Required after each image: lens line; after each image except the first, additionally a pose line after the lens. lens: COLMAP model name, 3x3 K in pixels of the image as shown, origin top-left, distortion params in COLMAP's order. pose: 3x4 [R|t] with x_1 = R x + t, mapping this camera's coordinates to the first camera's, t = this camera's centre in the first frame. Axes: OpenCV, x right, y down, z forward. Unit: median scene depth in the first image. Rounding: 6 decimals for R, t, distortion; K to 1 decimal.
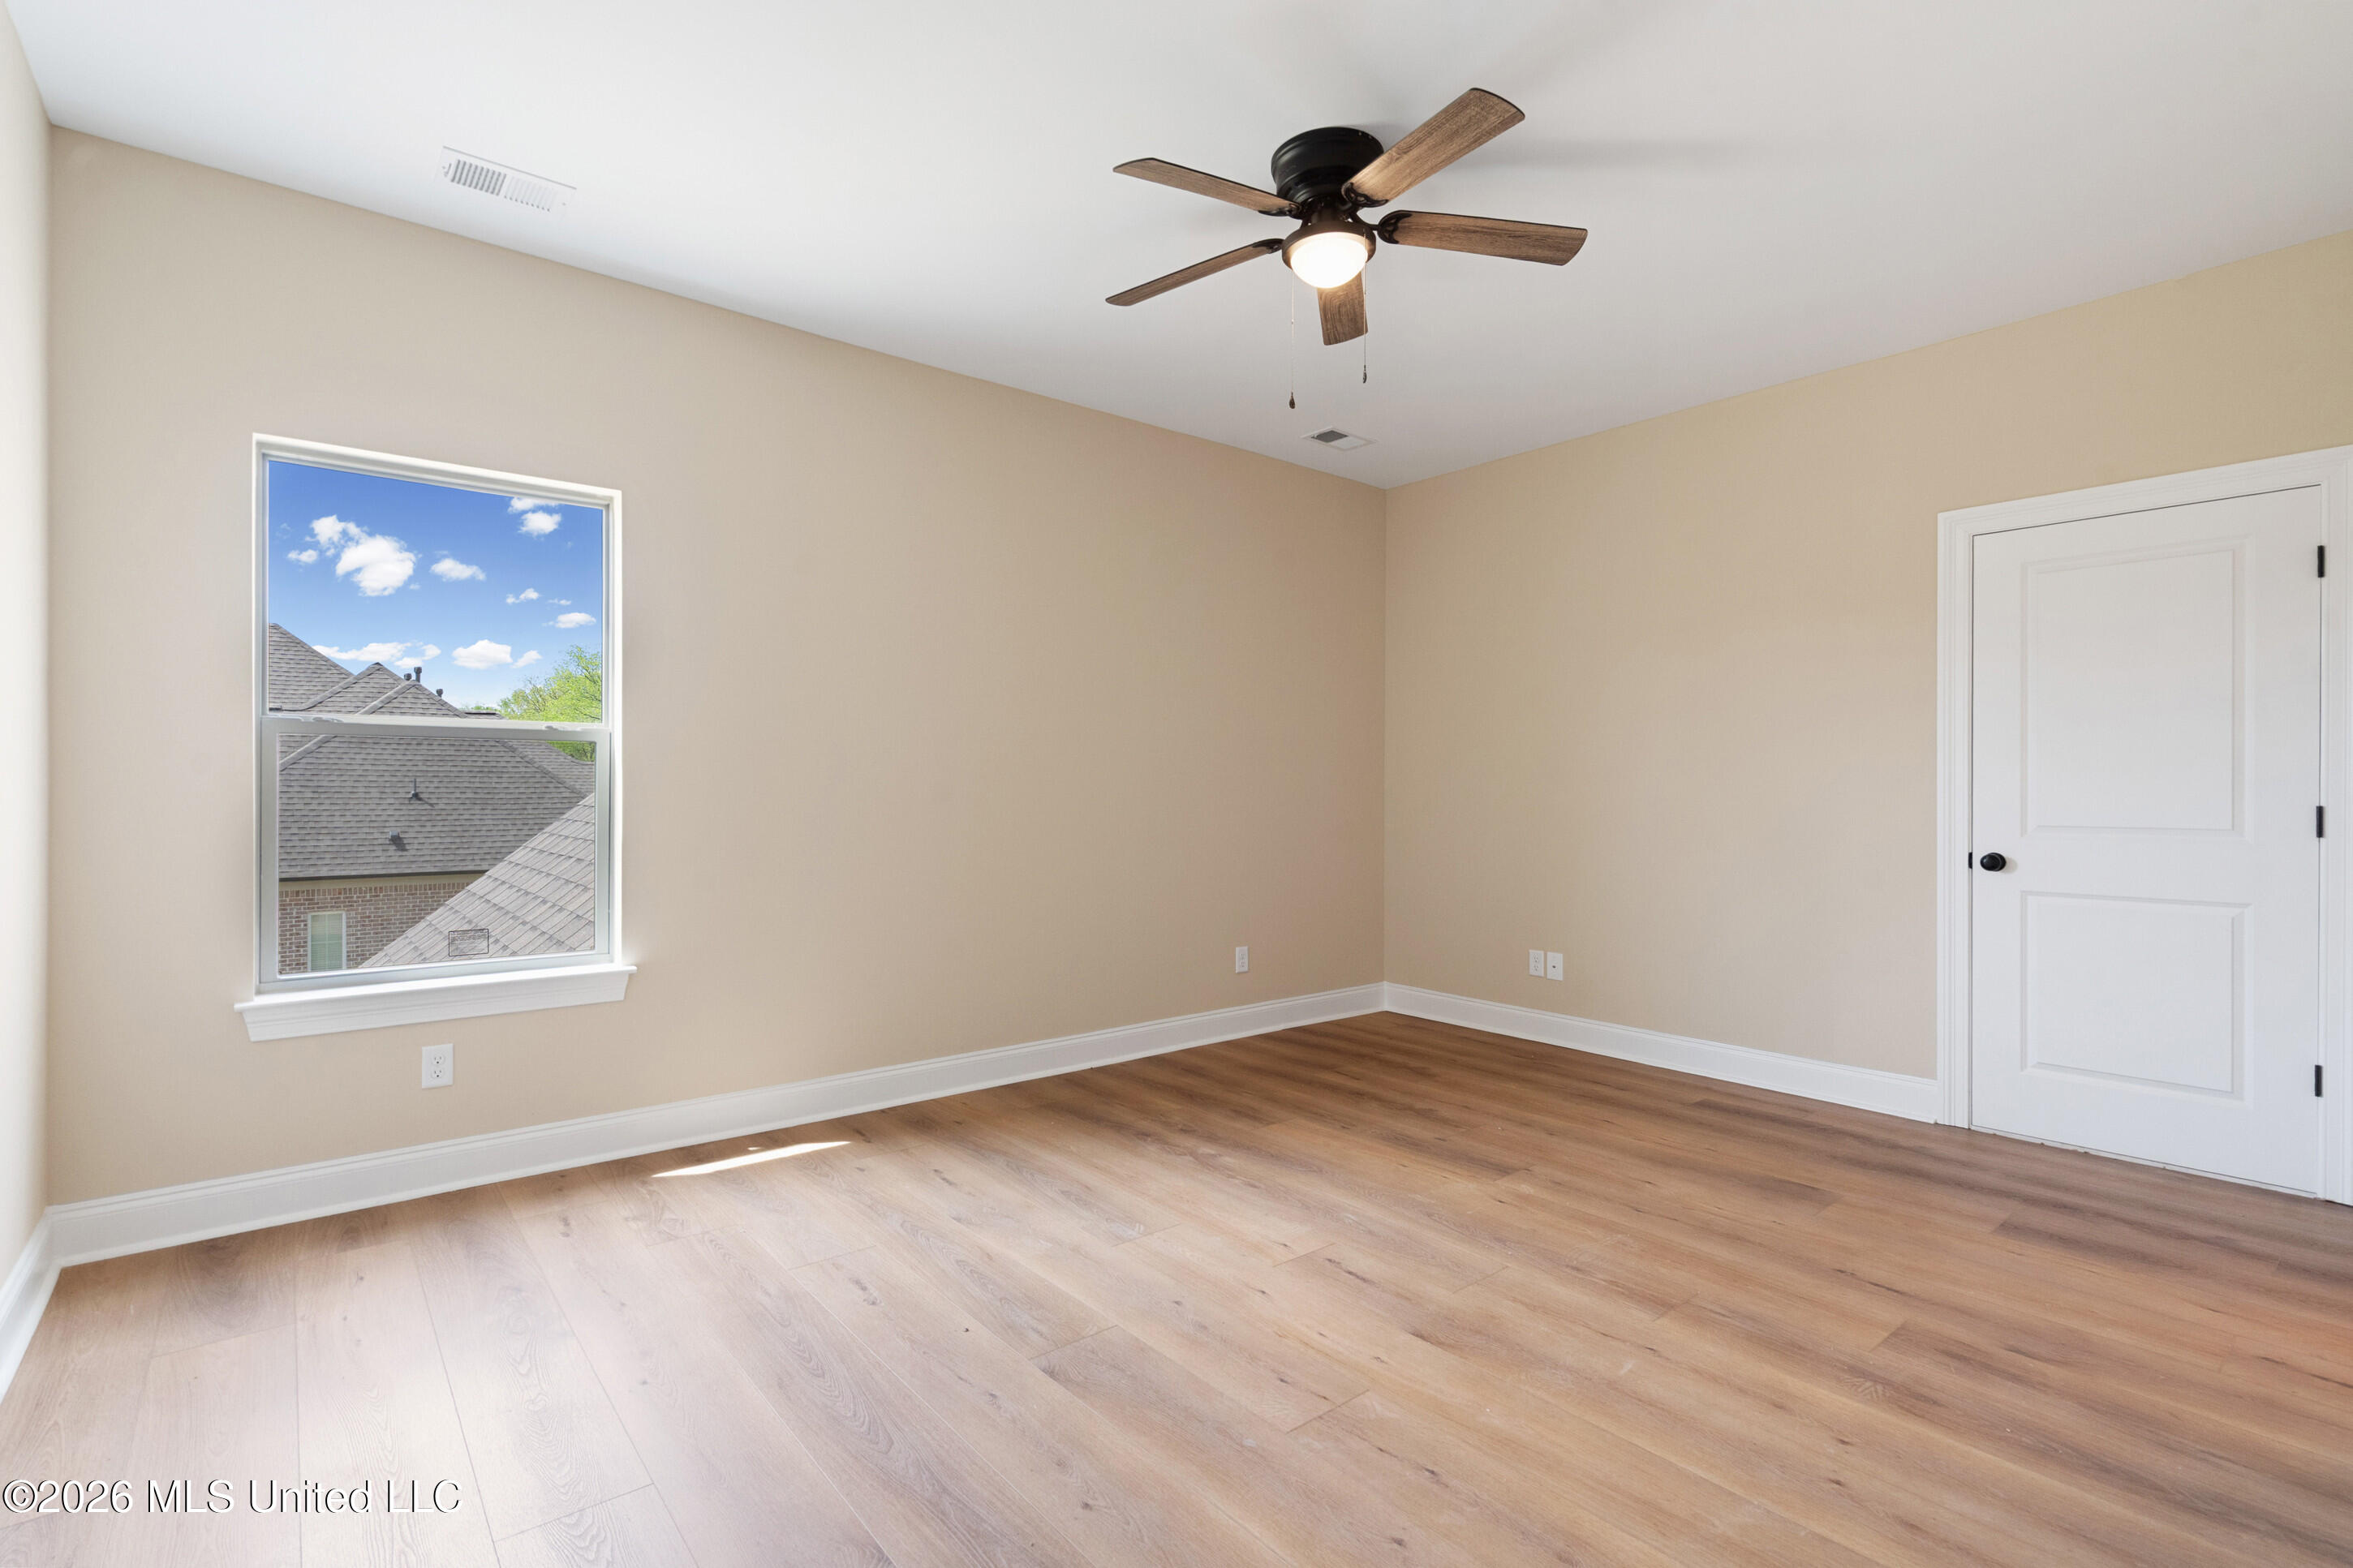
lens RADIAL K [[1076.6, 0, 1177.1], [0, 1076.6, 781.7], [0, 0, 1]] dist [-0.001649, 0.000225]
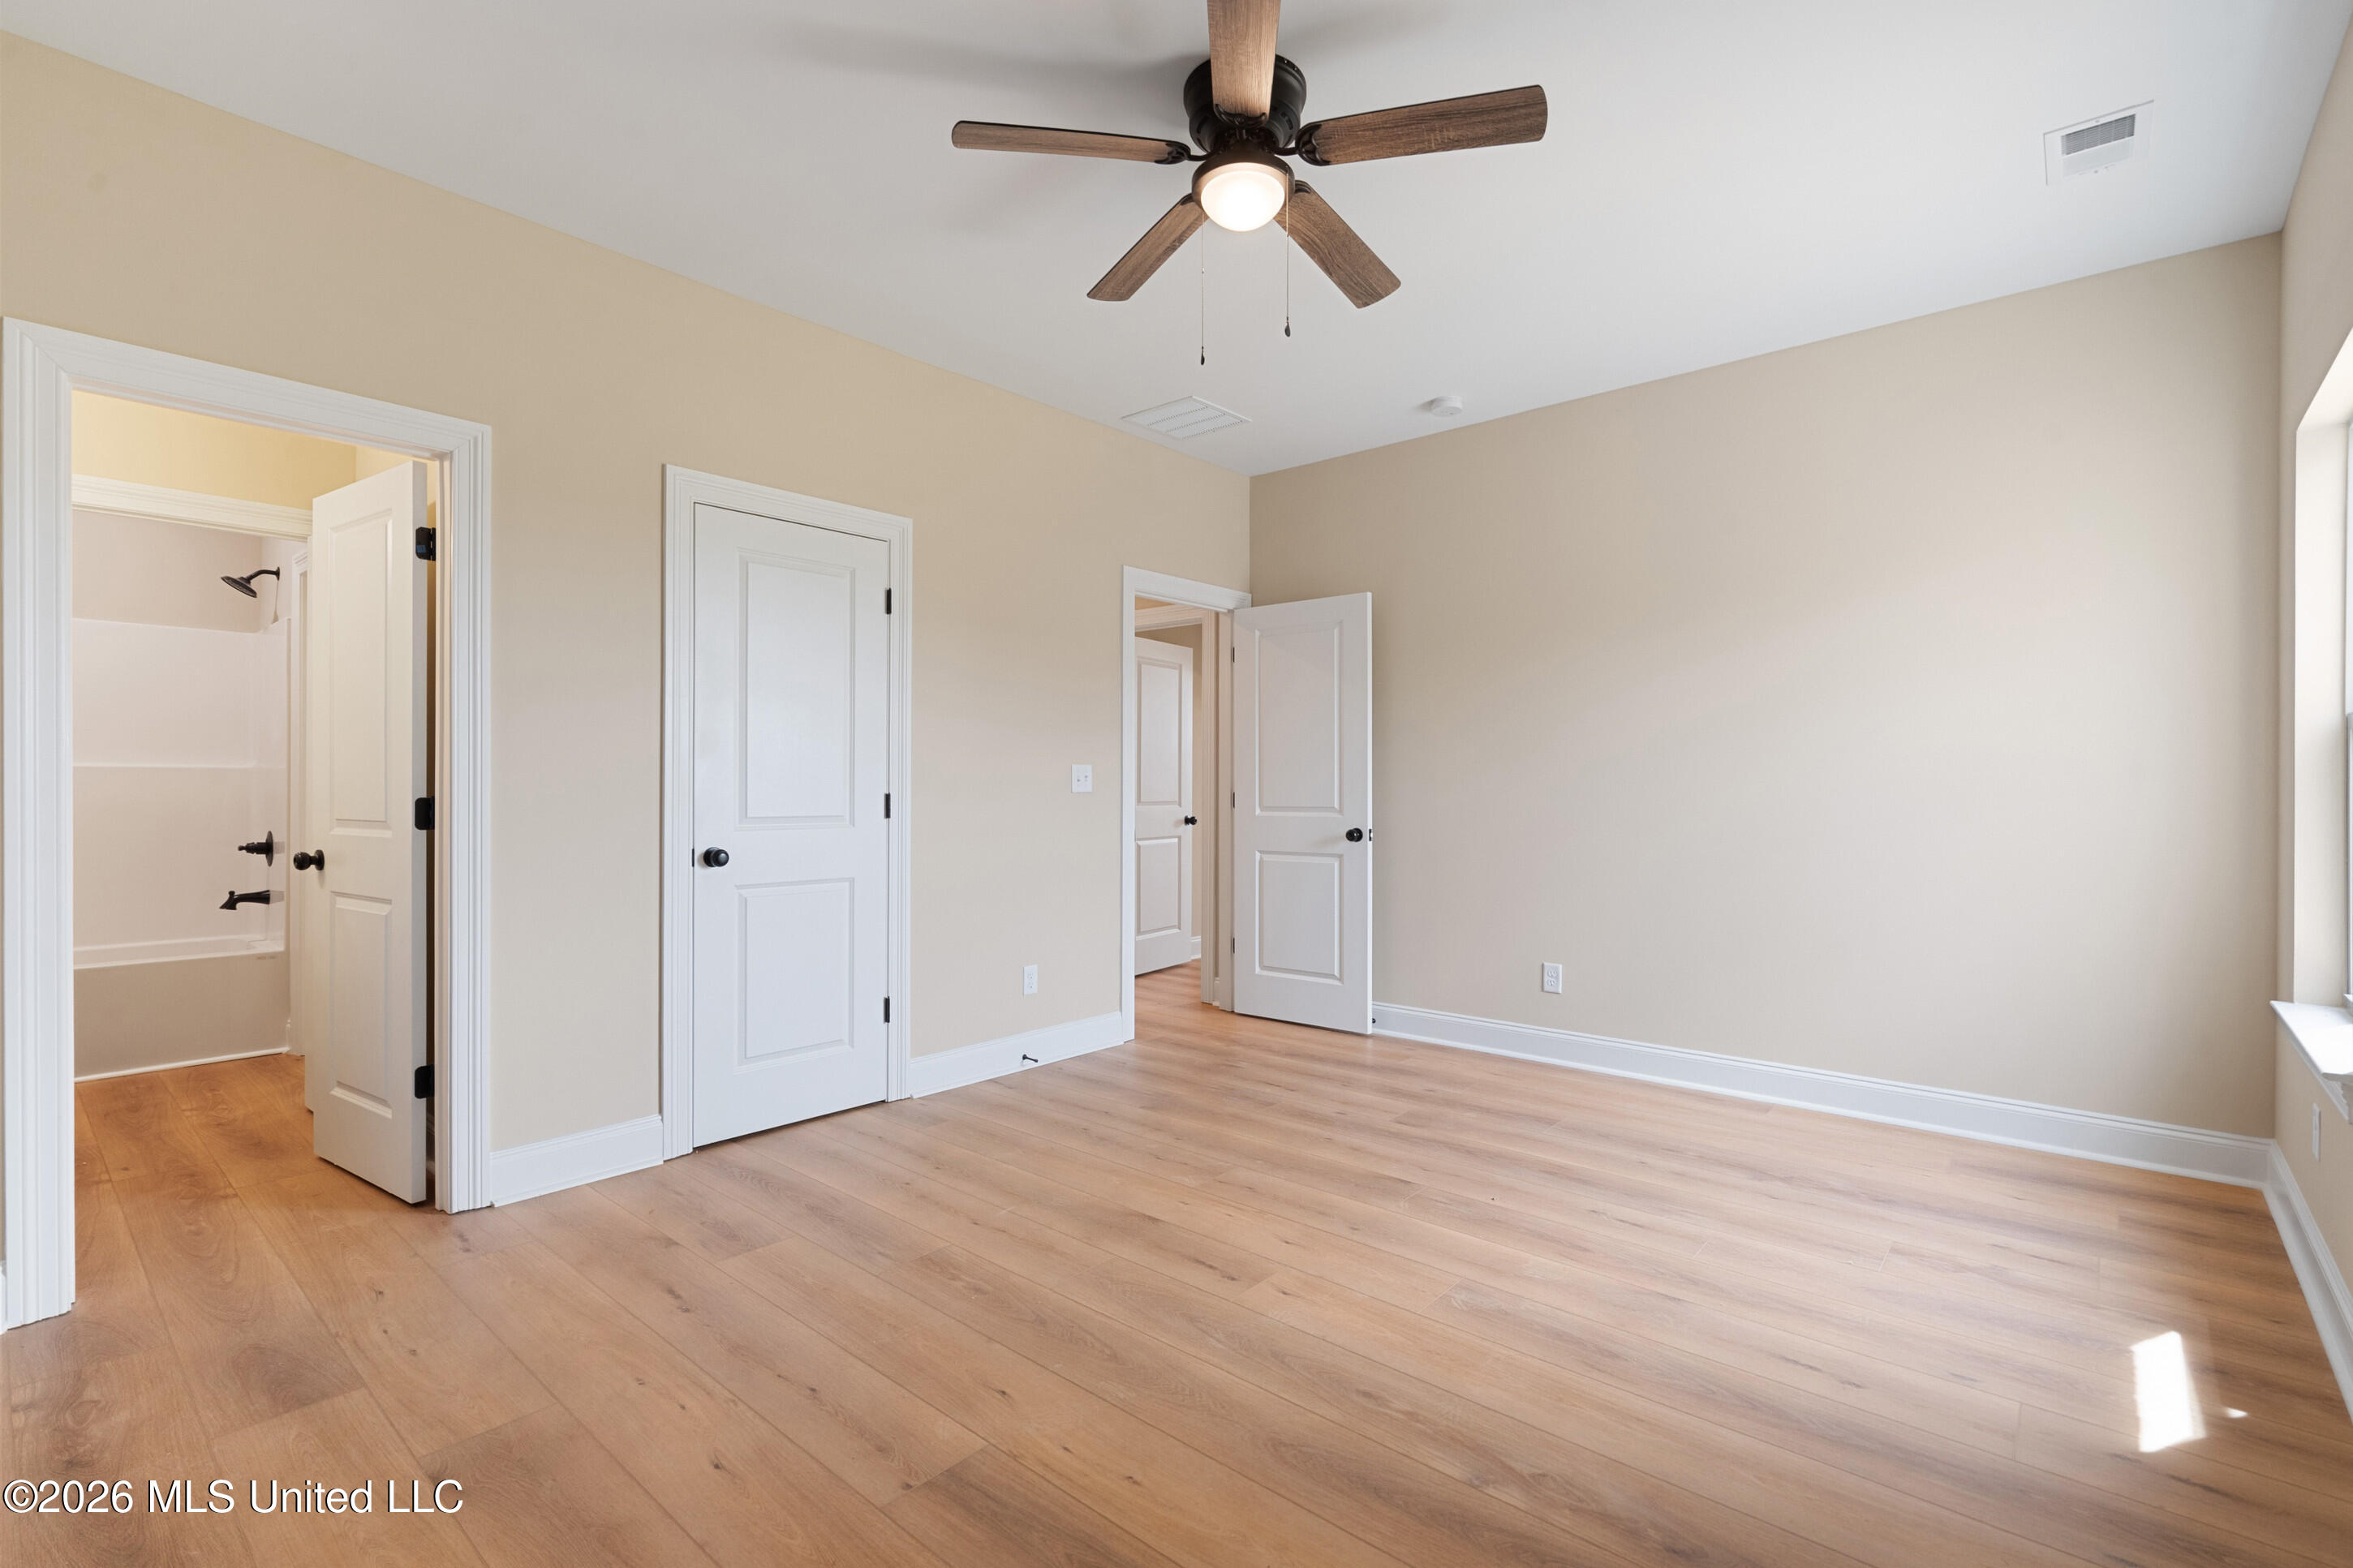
lens RADIAL K [[1076.6, 0, 1180.1], [0, 1076.6, 794.0], [0, 0, 1]] dist [-0.001649, 0.000225]
pose [[-0.986161, -0.003831, -0.165747, 0.326841], [-0.004739, 0.999976, 0.005082, 0.007598], [0.165724, 0.005797, -0.986155, 1.809926]]
